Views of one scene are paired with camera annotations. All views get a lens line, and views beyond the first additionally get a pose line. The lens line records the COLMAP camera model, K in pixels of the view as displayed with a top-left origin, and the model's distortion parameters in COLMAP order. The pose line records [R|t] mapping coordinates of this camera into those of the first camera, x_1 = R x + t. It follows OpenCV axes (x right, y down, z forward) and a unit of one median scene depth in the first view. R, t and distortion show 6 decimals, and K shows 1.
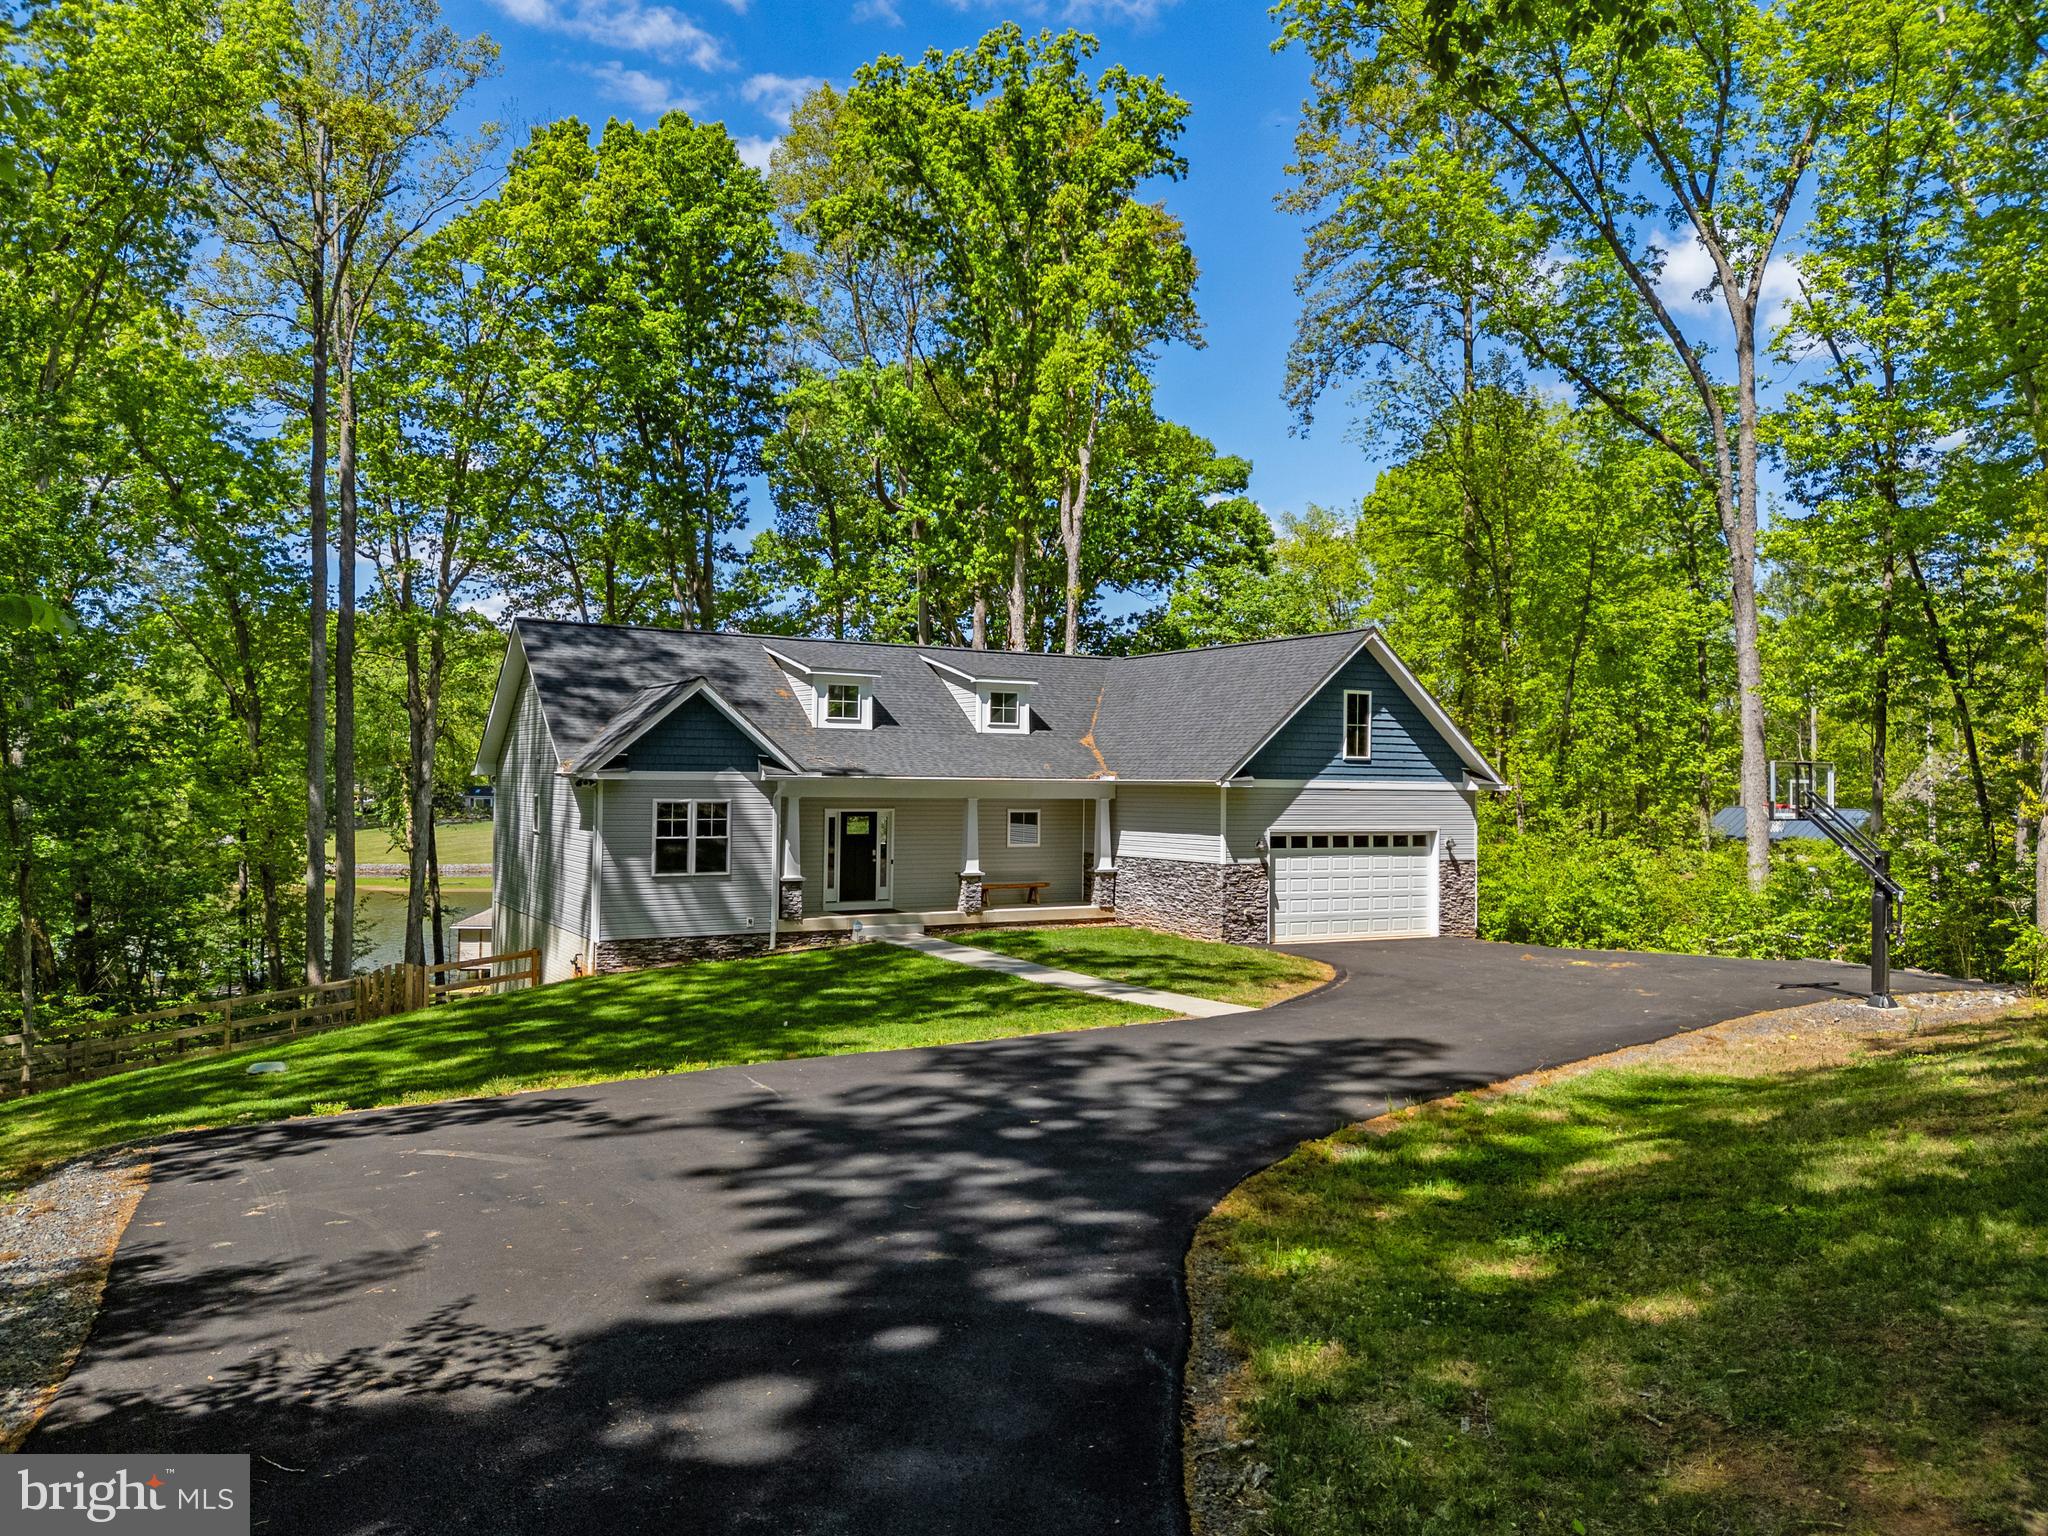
lens RADIAL K [[1453.1, 0, 1024.0], [0, 1453.1, 768.0], [0, 0, 1]] dist [0.006678, 0.001356]
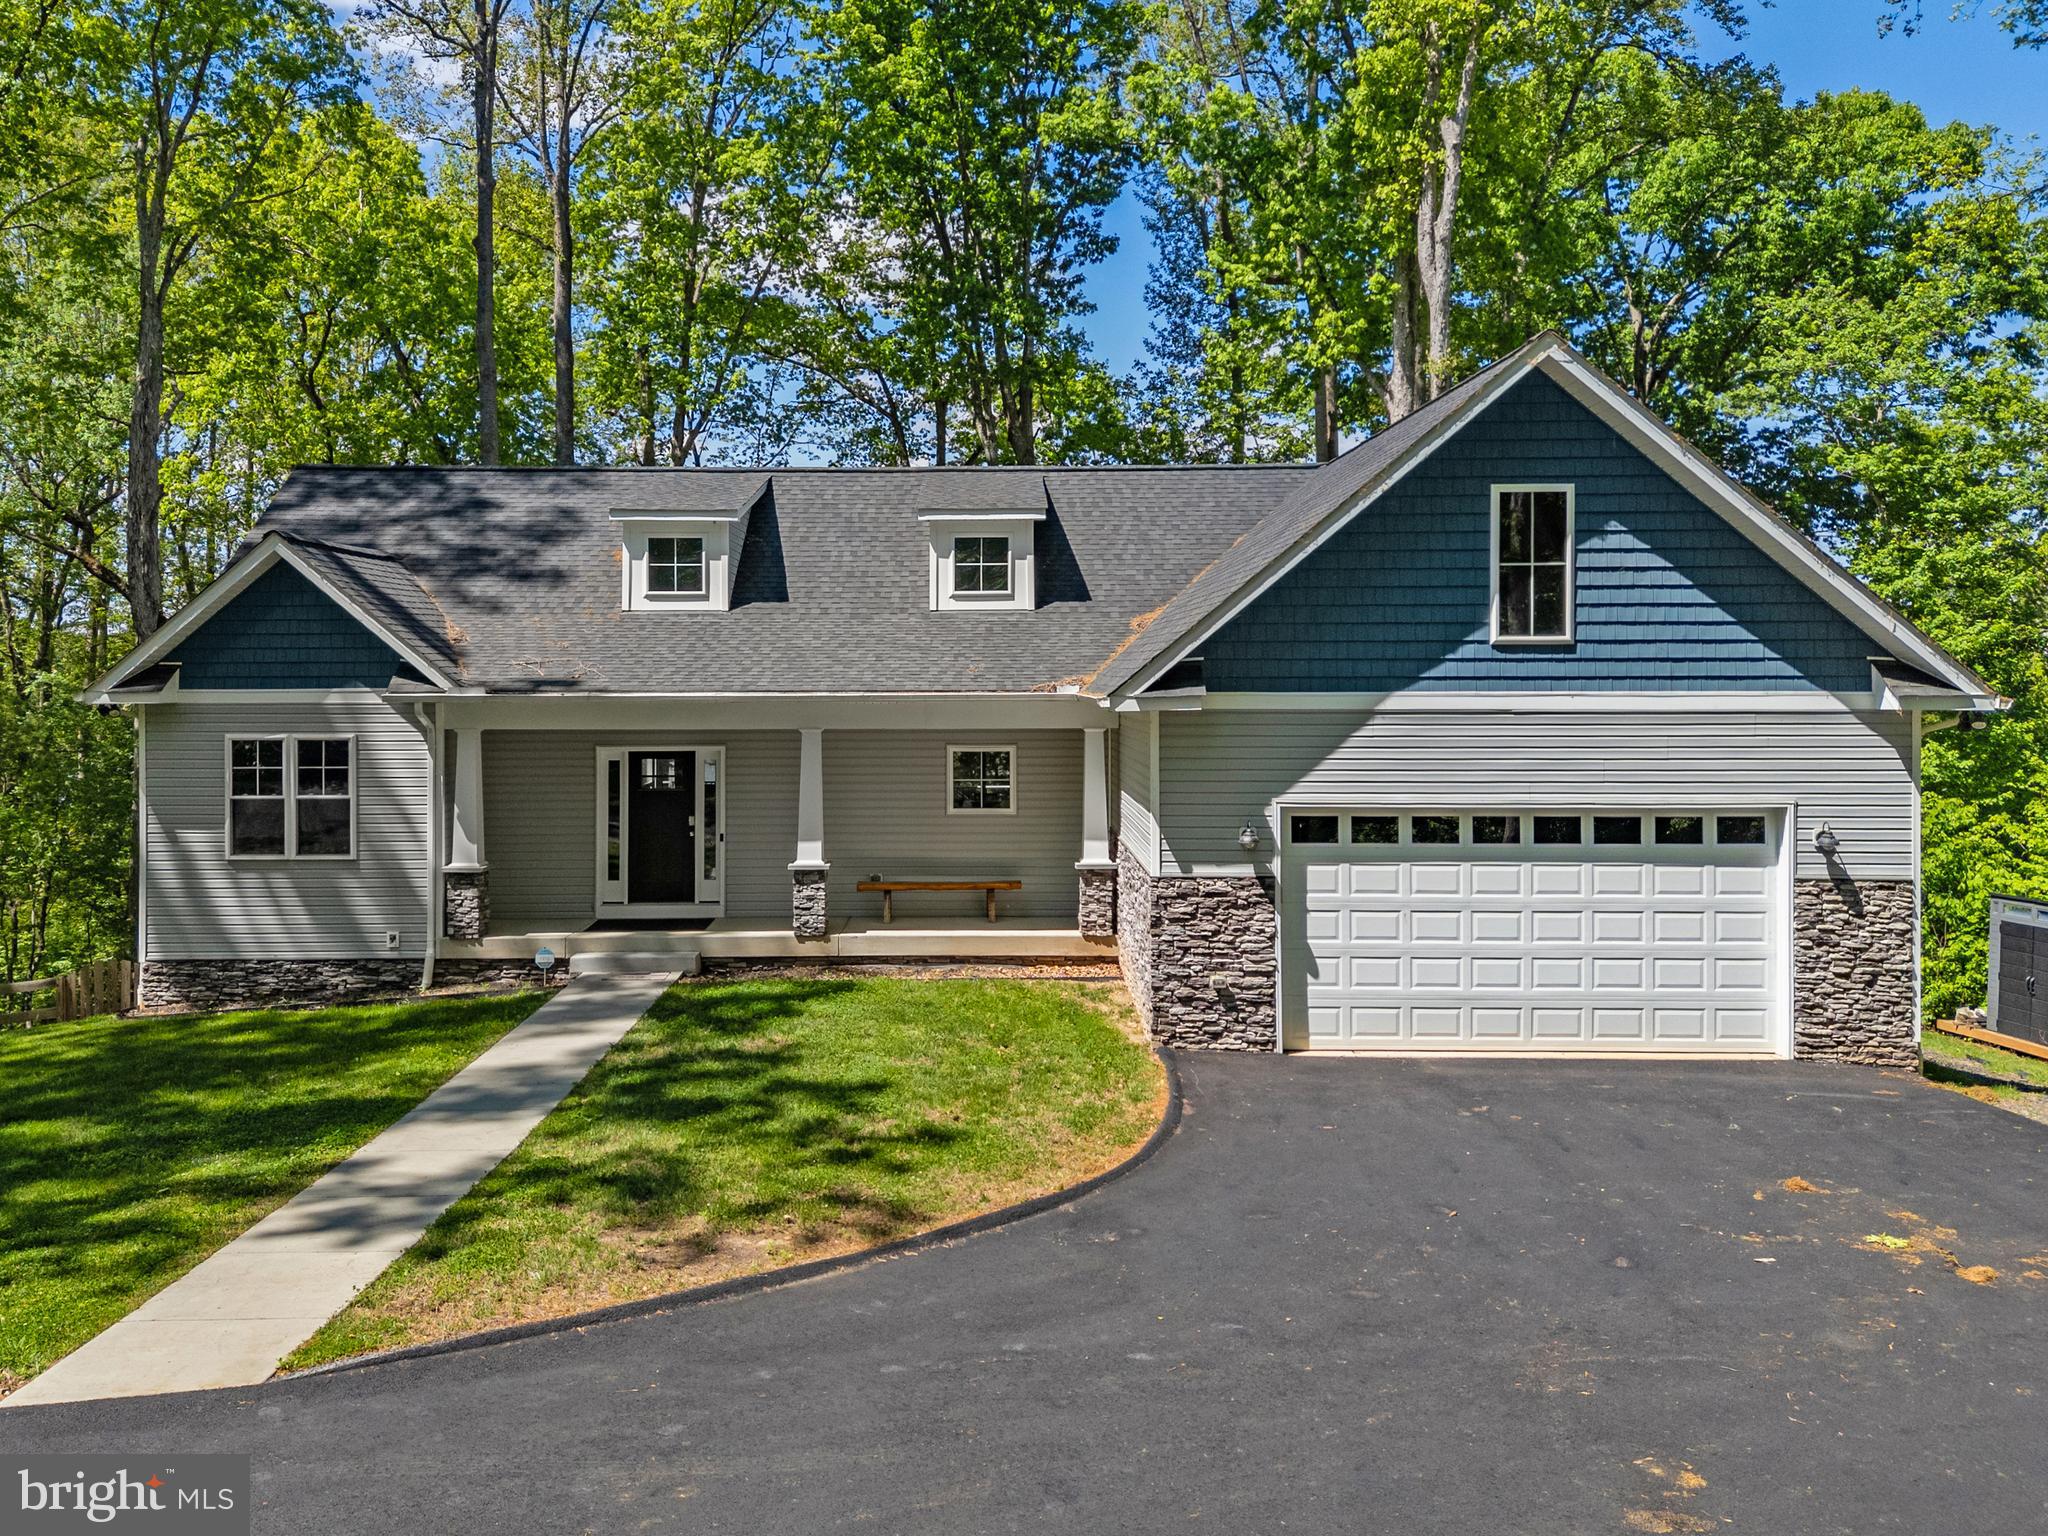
lens RADIAL K [[1702.1, 0, 947.5], [0, 1702.1, 671.1], [0, 0, 1]] dist [0.066196, -0.167121]
pose [[0.863456, -0.014390, -0.504219, 0.334268], [0.017367, 0.999848, 0.001205, -0.001063], [0.504126, -0.009797, 0.863575, 0.465906]]
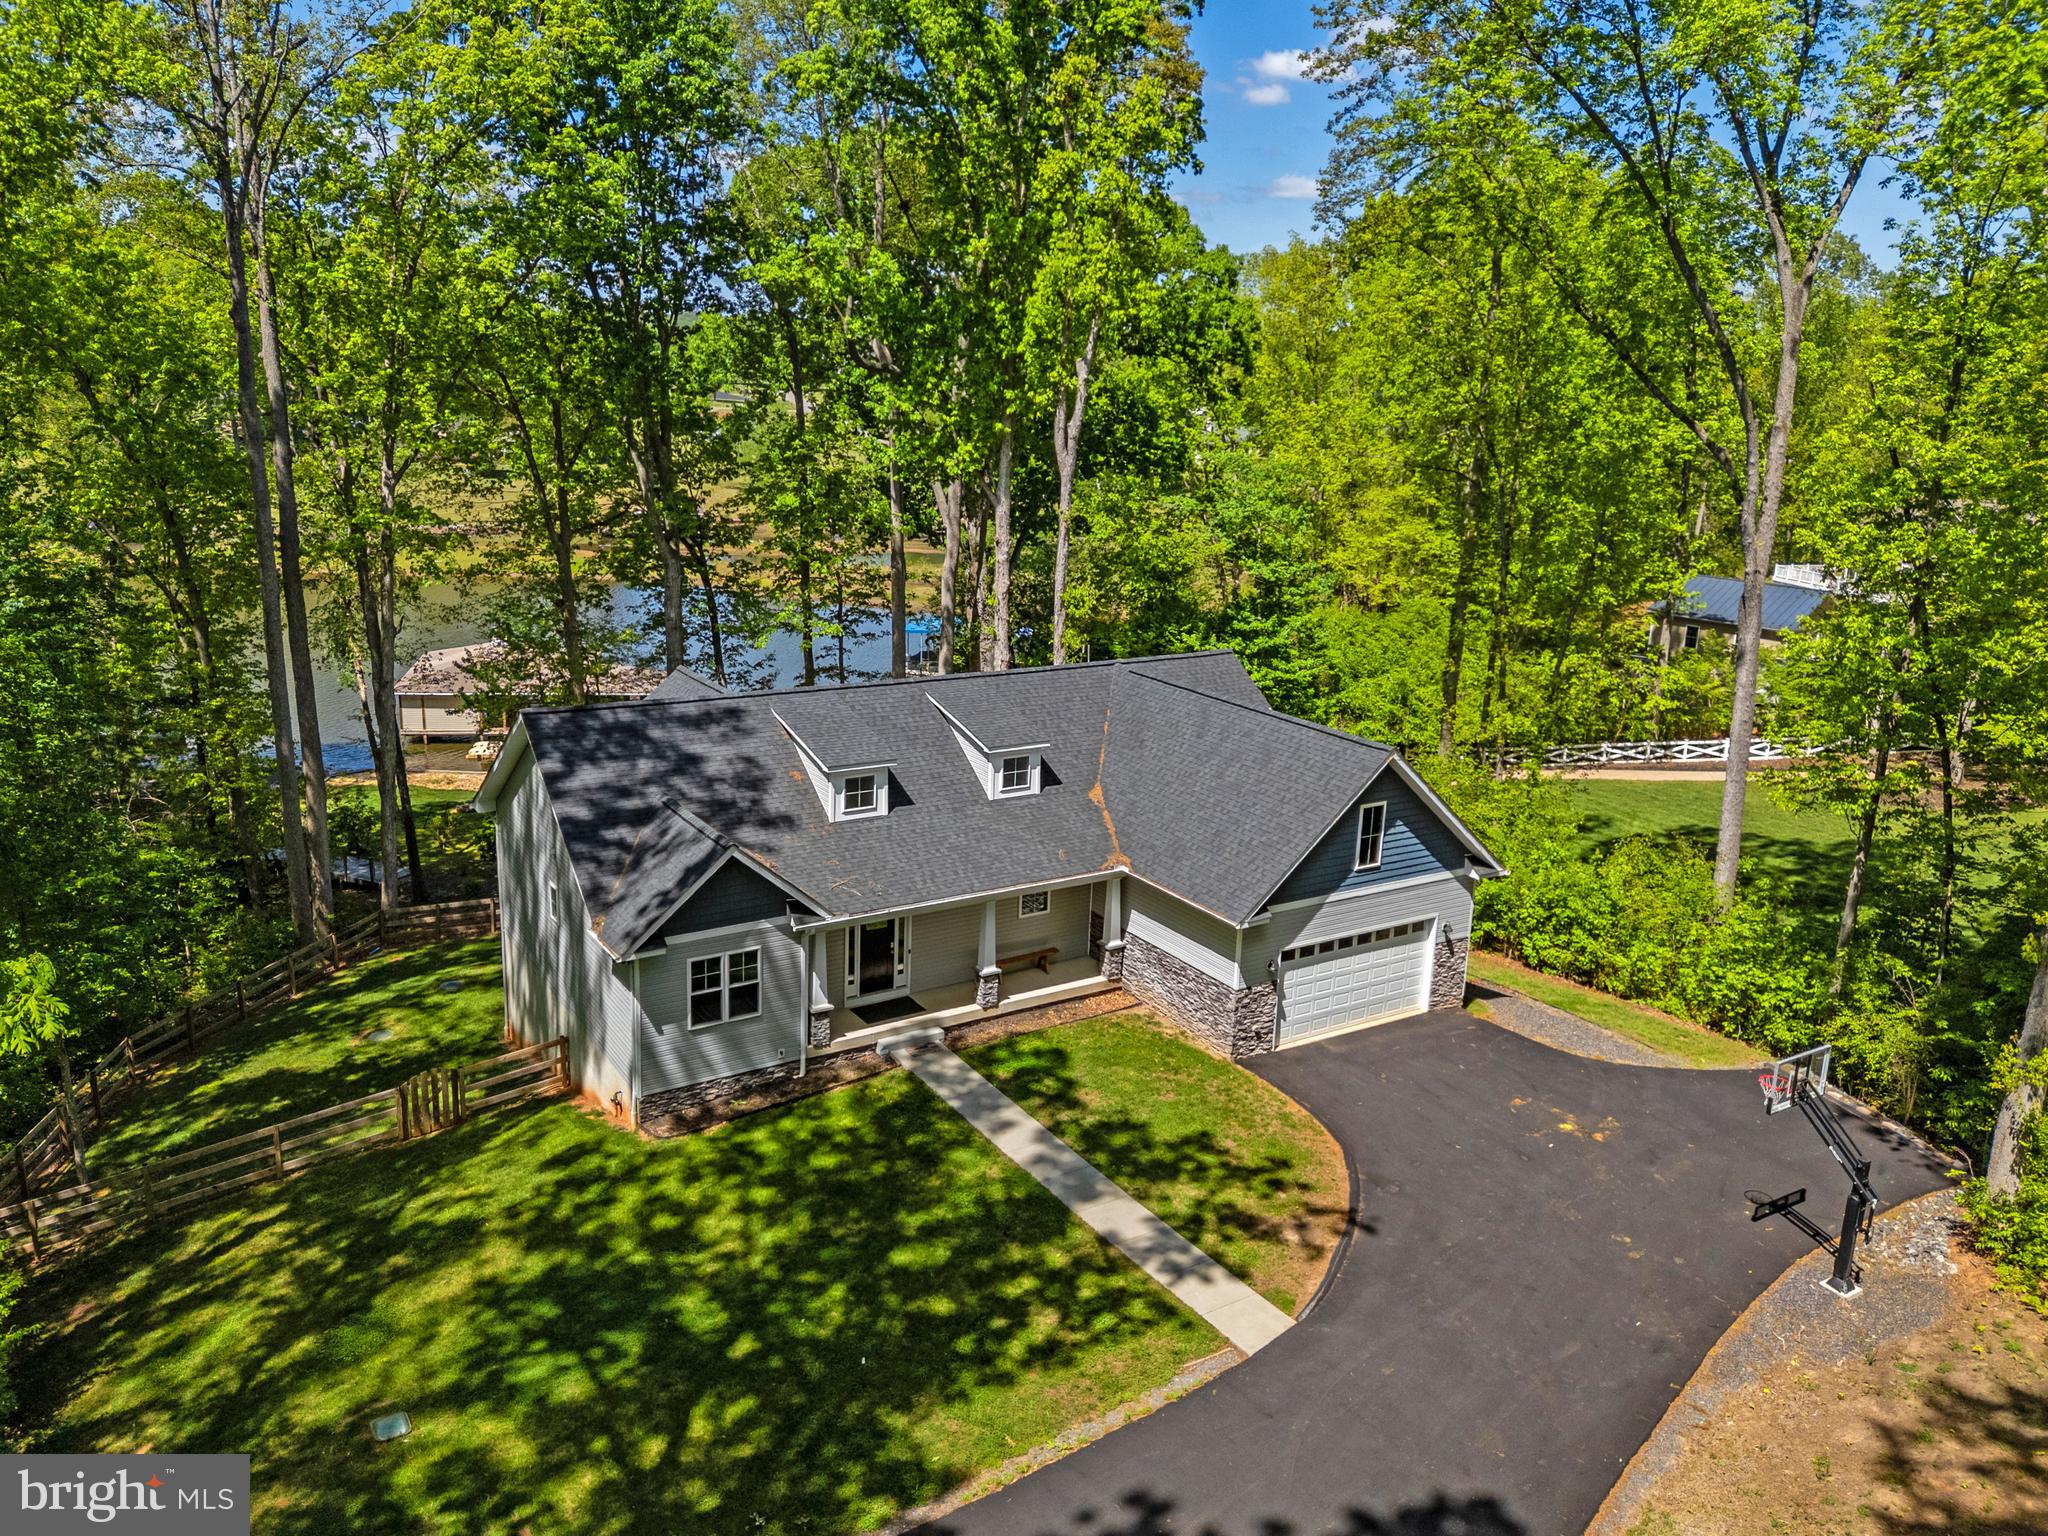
lens RADIAL K [[1485.0, 0, 1024.0], [0, 1485.0, 768.0], [0, 0, 1]] dist [-0.001426, -0.001336]
pose [[0.998722, 0.009062, 0.049720, -0.064564], [-0.021750, 0.965096, 0.260992, -0.339264], [-0.045619, -0.261740, 0.964060, 0.022008]]
